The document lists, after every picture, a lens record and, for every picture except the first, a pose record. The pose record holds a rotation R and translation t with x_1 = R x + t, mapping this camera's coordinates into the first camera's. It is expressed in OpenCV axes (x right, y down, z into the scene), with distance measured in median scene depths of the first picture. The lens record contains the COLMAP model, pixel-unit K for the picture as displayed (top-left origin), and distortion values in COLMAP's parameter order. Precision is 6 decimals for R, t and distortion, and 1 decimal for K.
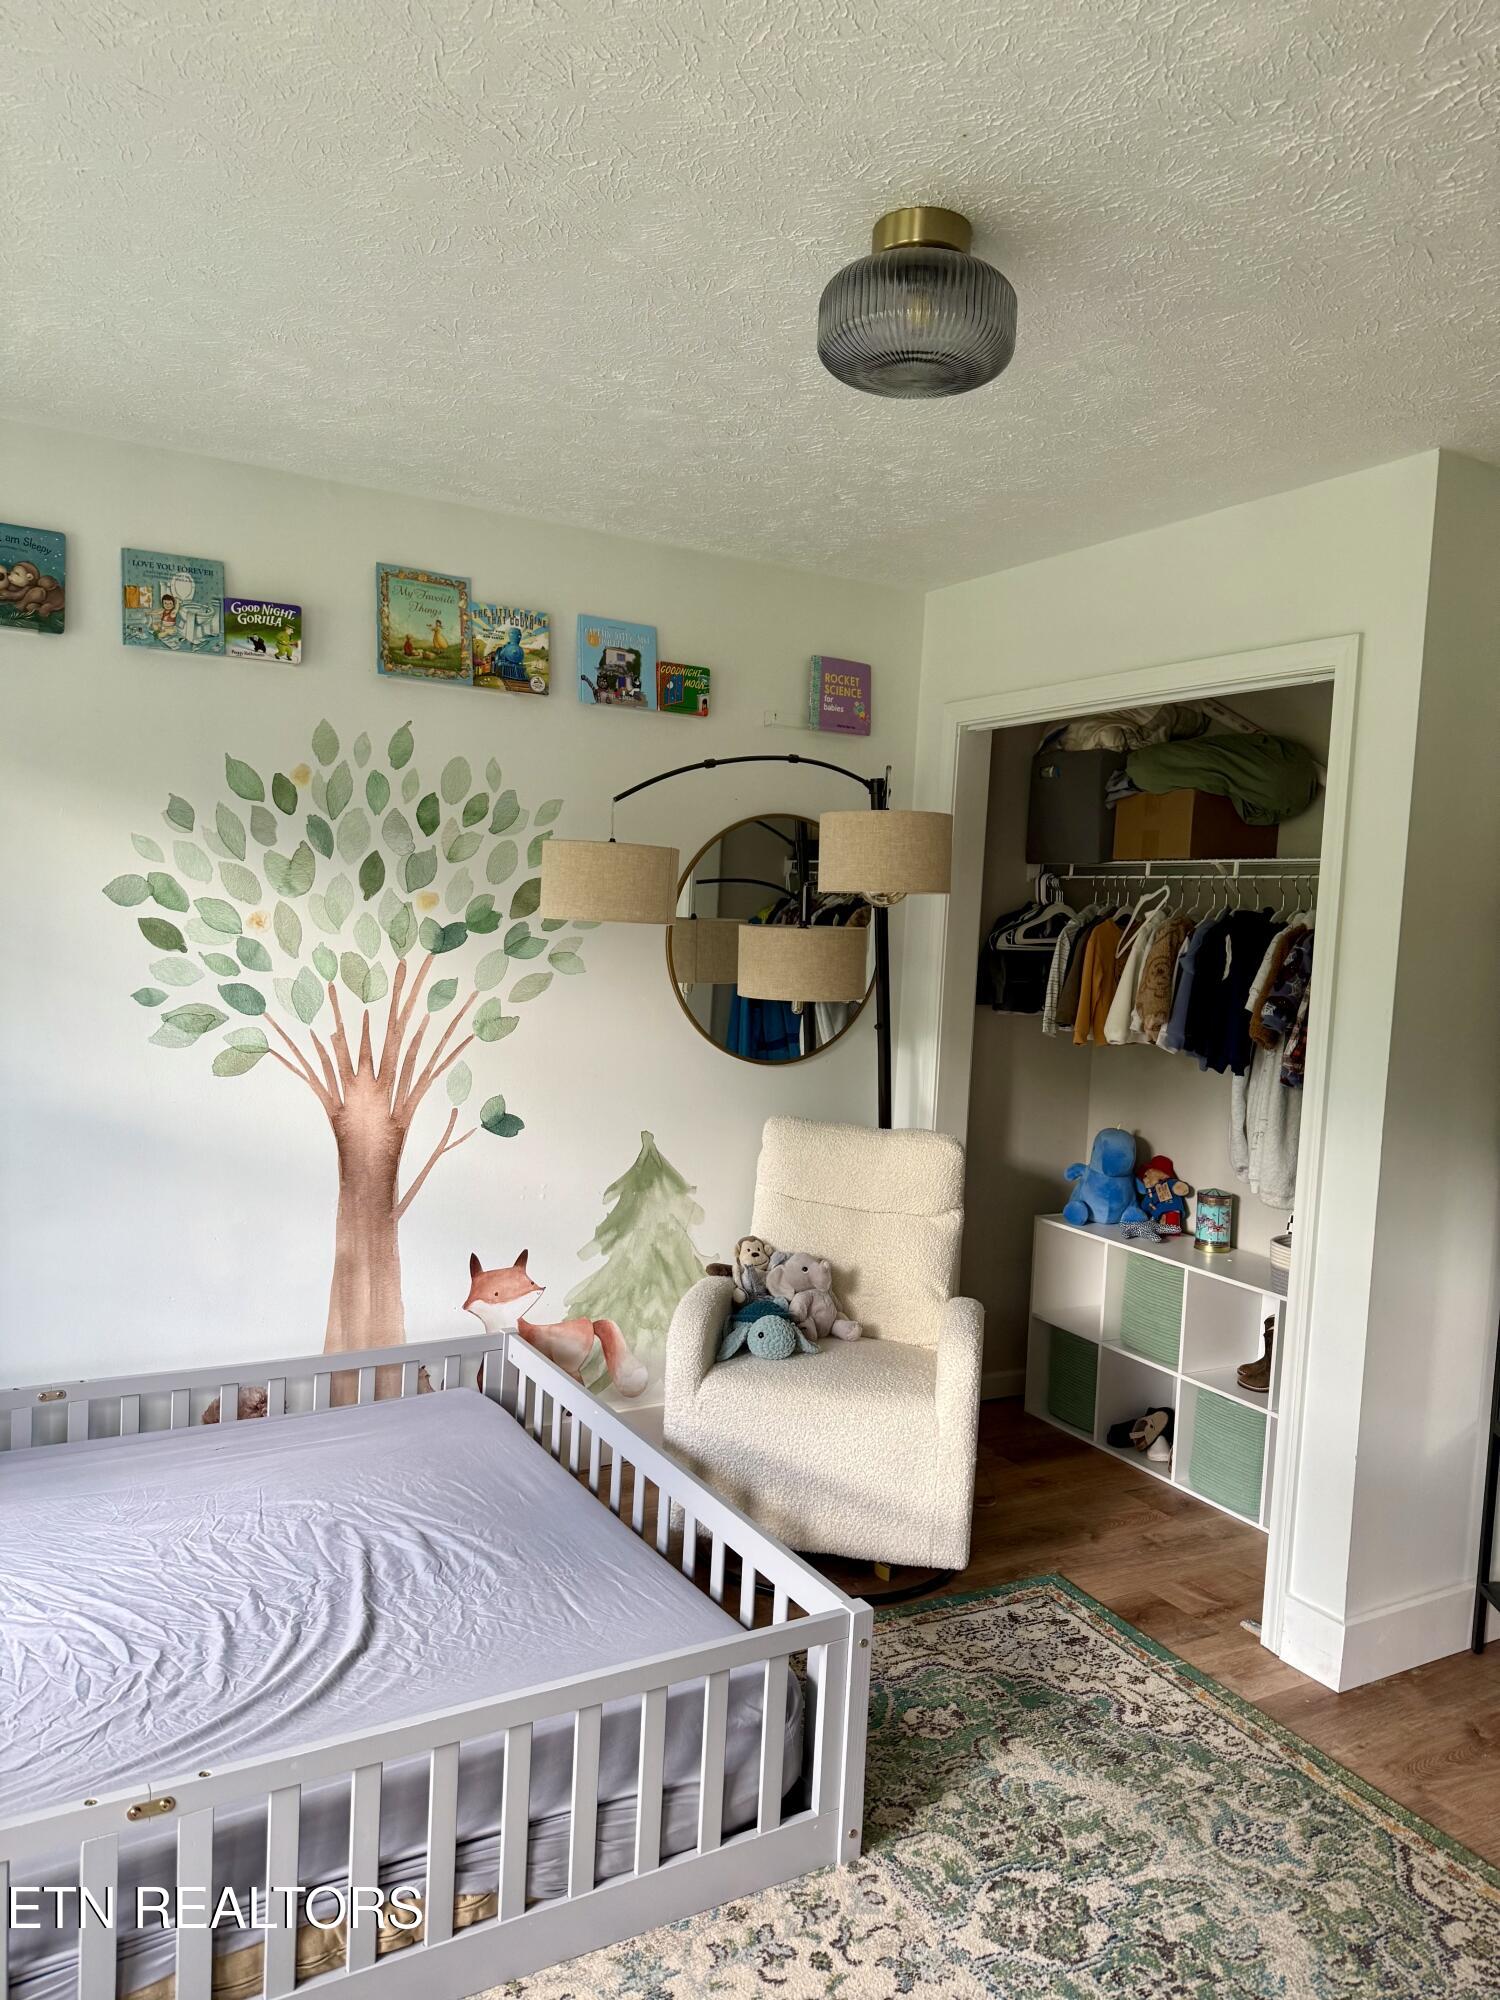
lens RADIAL K [[1403.1, 0, 730.7], [0, 1403.1, 1016.2], [0, 0, 1]] dist [0.108550, -0.187420]
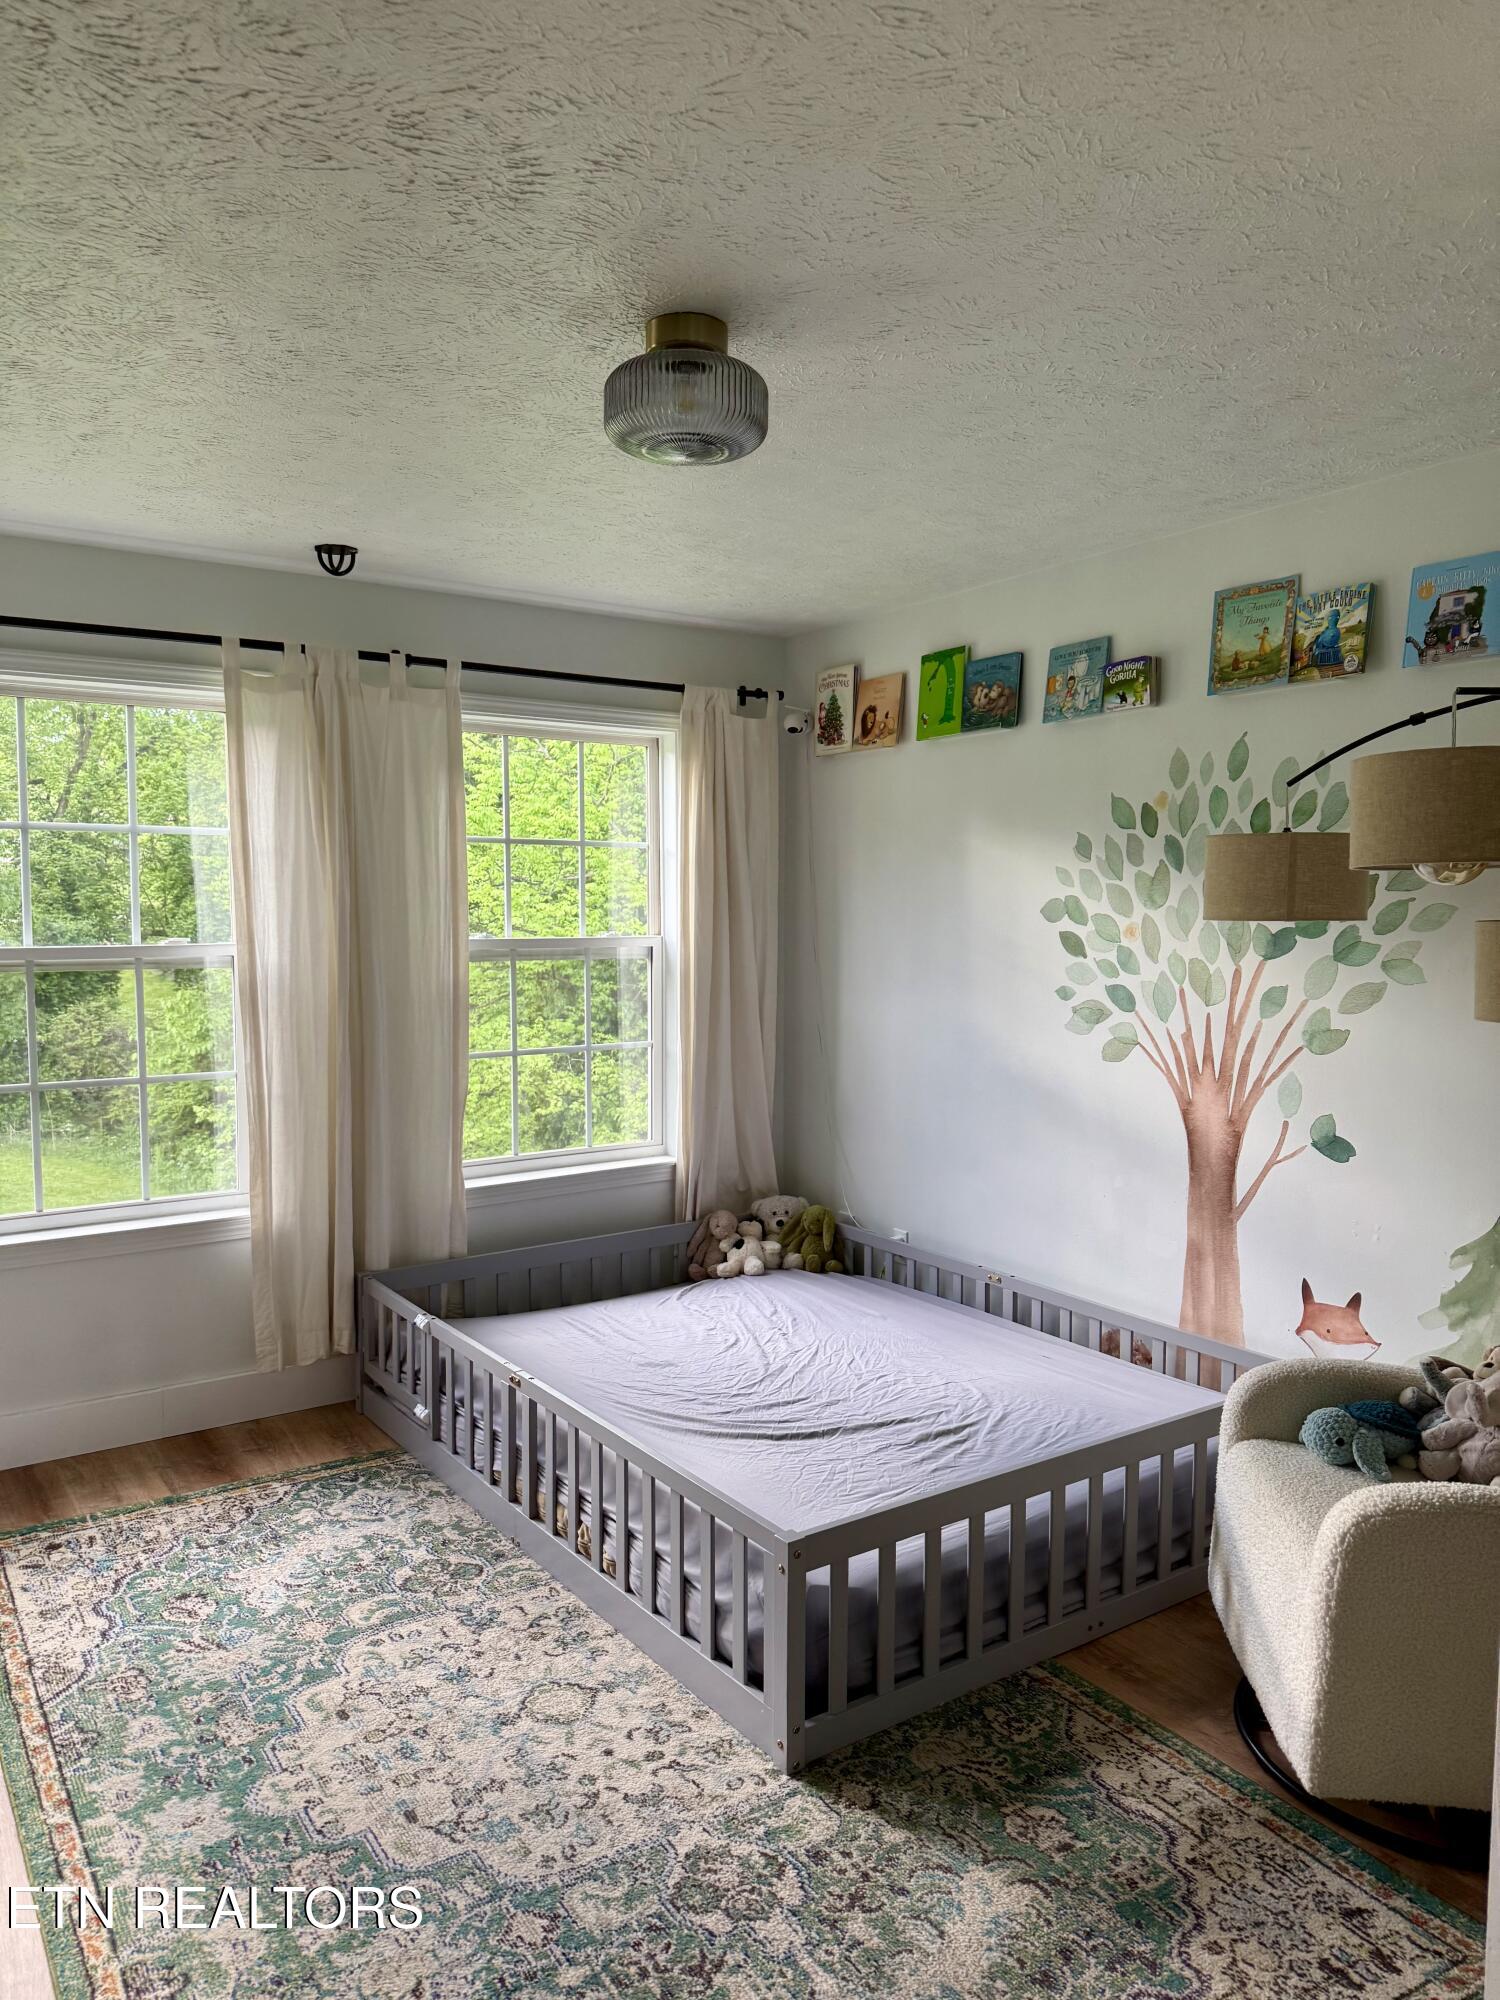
lens RADIAL K [[1403.1, 0, 730.7], [0, 1403.1, 1016.2], [0, 0, 1]] dist [0.108550, -0.187420]
pose [[0.070246, 0.031785, -0.997023, 0.786556], [-0.073029, 0.996974, 0.026638, -0.004267], [0.994853, 0.070940, 0.072355, 0.576573]]
